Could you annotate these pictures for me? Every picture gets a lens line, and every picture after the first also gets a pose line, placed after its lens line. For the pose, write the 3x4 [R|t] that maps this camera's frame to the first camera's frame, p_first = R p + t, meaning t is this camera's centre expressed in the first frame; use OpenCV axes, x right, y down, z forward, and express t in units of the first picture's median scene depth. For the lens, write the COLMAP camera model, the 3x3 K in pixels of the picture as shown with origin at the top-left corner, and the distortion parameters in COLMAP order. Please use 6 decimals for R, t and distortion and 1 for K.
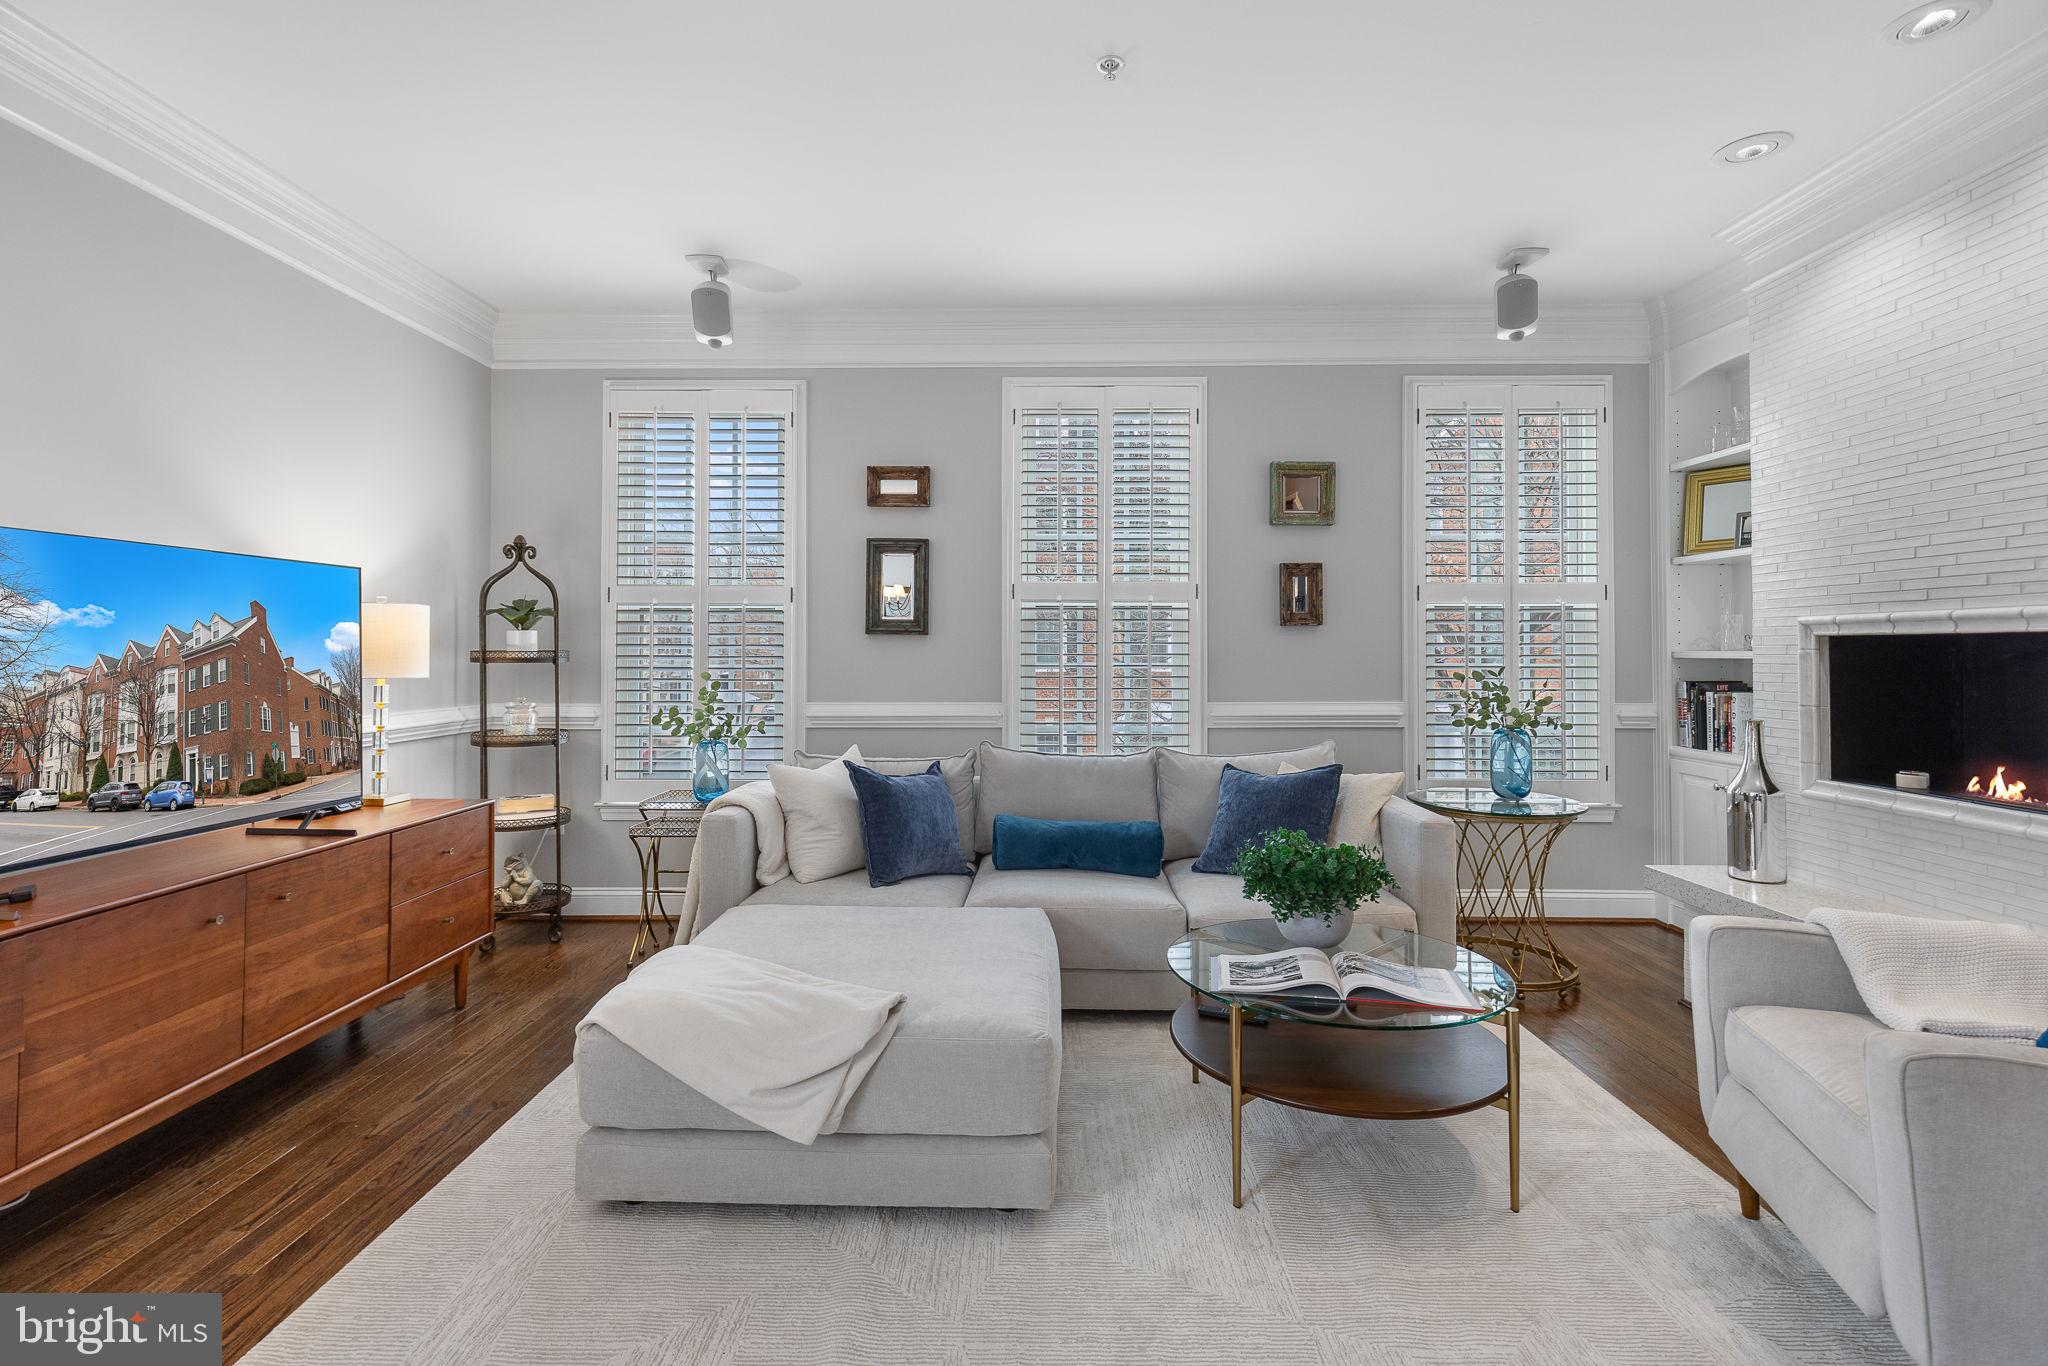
lens RADIAL K [[1094.2, 0, 1248.4], [0, 1094.2, 641.2], [0, 0, 1]] dist [0.003201, -0.001207]
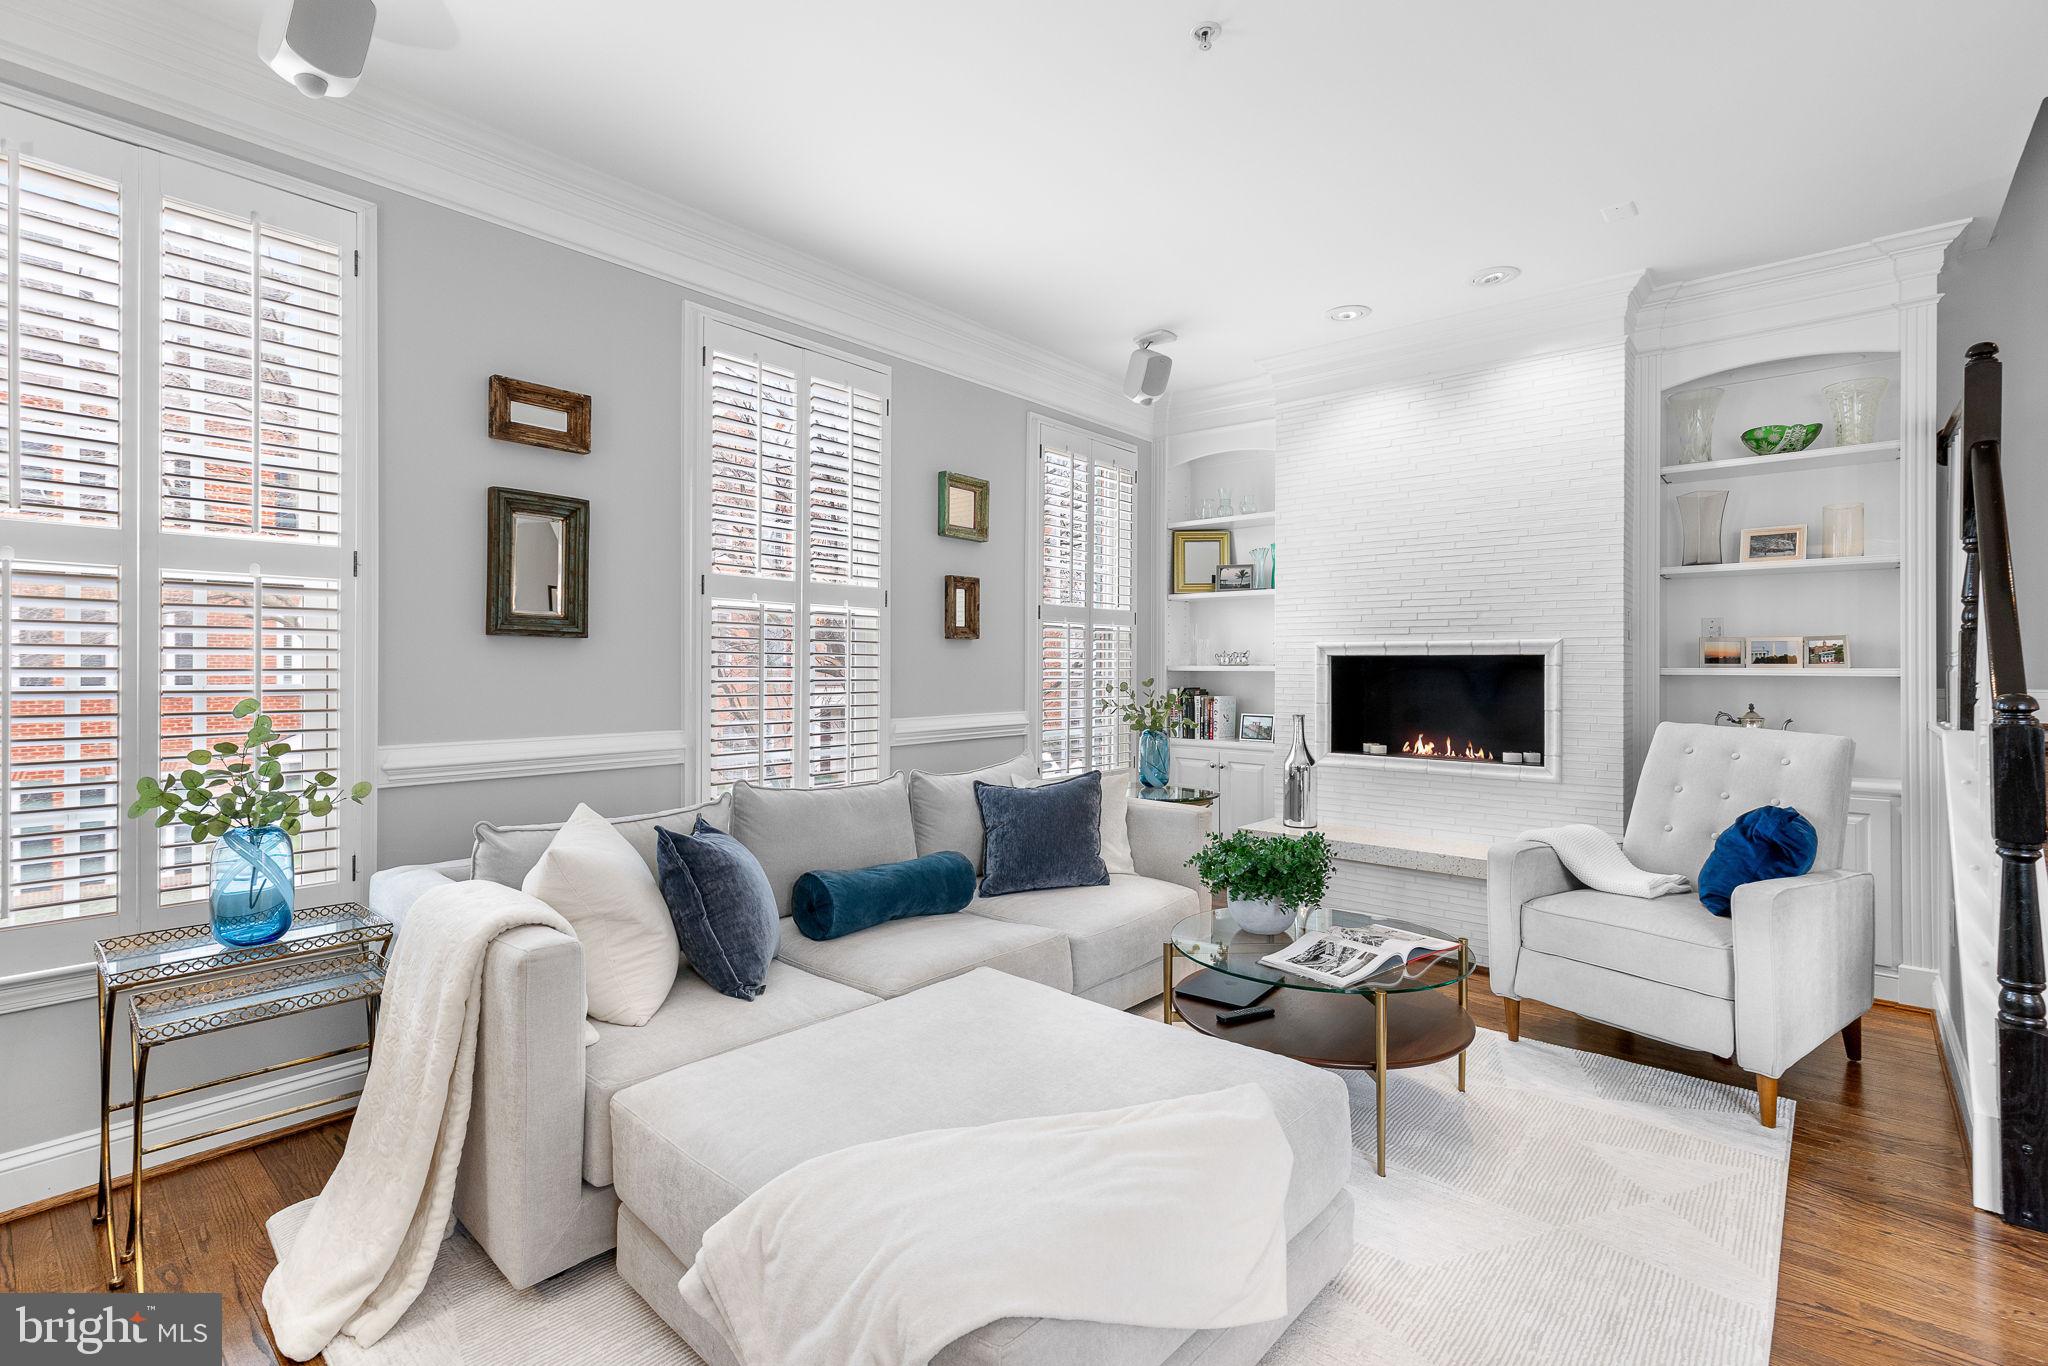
lens RADIAL K [[914.4, 0, 1017.6], [0, 914.4, 664.8], [0, 0, 1]] dist [-0.000247, -0.000147]
pose [[0.646214, 0.005325, 0.763138, -0.588143], [-0.007406, 0.999972, -0.000707, 0.010101], [-0.763121, -0.005195, 0.646235, 0.434754]]
